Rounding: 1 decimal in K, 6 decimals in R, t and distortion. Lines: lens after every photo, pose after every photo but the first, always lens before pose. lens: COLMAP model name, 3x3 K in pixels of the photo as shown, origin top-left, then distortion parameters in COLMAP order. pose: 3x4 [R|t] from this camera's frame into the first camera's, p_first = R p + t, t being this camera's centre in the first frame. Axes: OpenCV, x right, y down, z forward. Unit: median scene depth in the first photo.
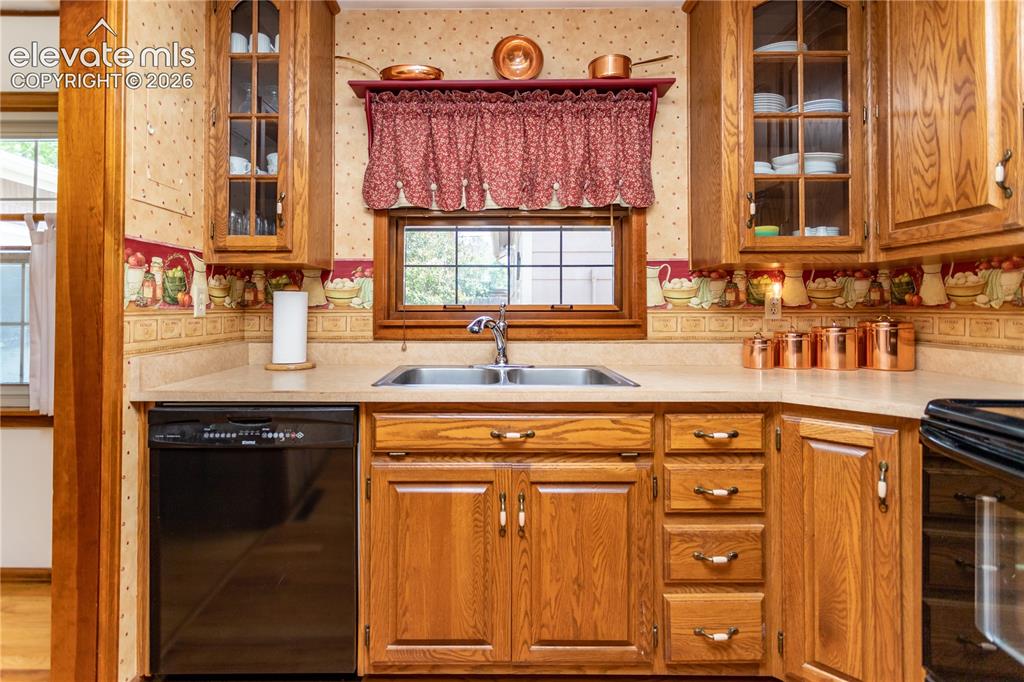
lens RADIAL K [[484.5, 0, 503.1], [0, 484.5, 292.3], [0, 0, 1]] dist [0.004166, -0.000063]
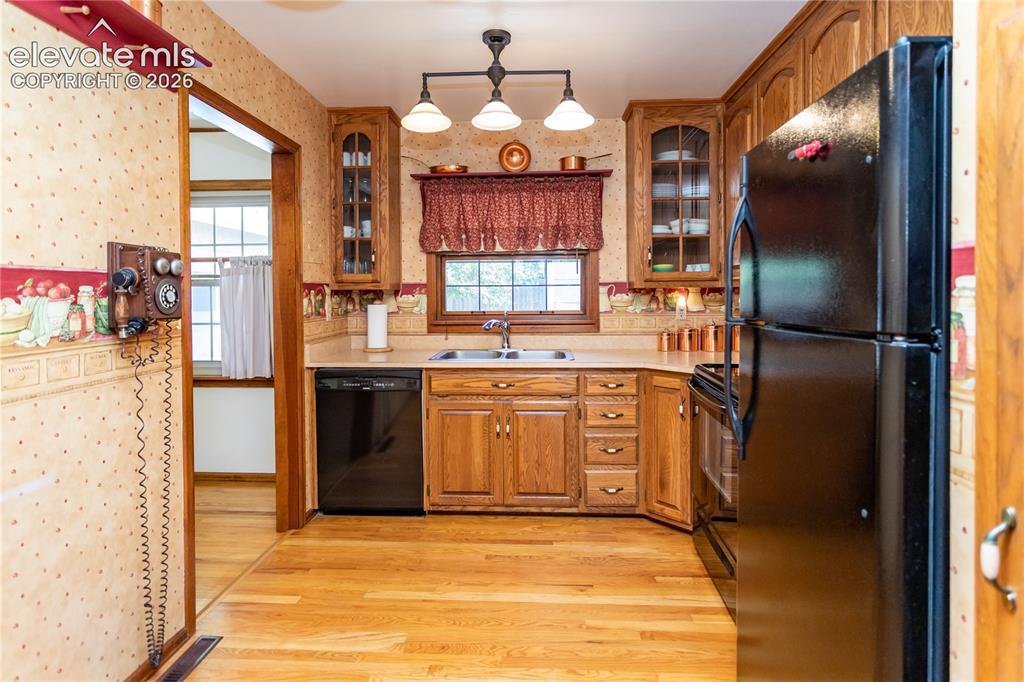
lens RADIAL K [[484.5, 0, 519.2], [0, 484.5, 295.2], [0, 0, 1]] dist [0.004166, -0.000063]
pose [[0.998094, -0.007655, -0.061232, 0.149060], [0.009538, 0.999489, 0.030509, -0.083327], [0.060967, -0.031035, 0.997657, -0.641922]]
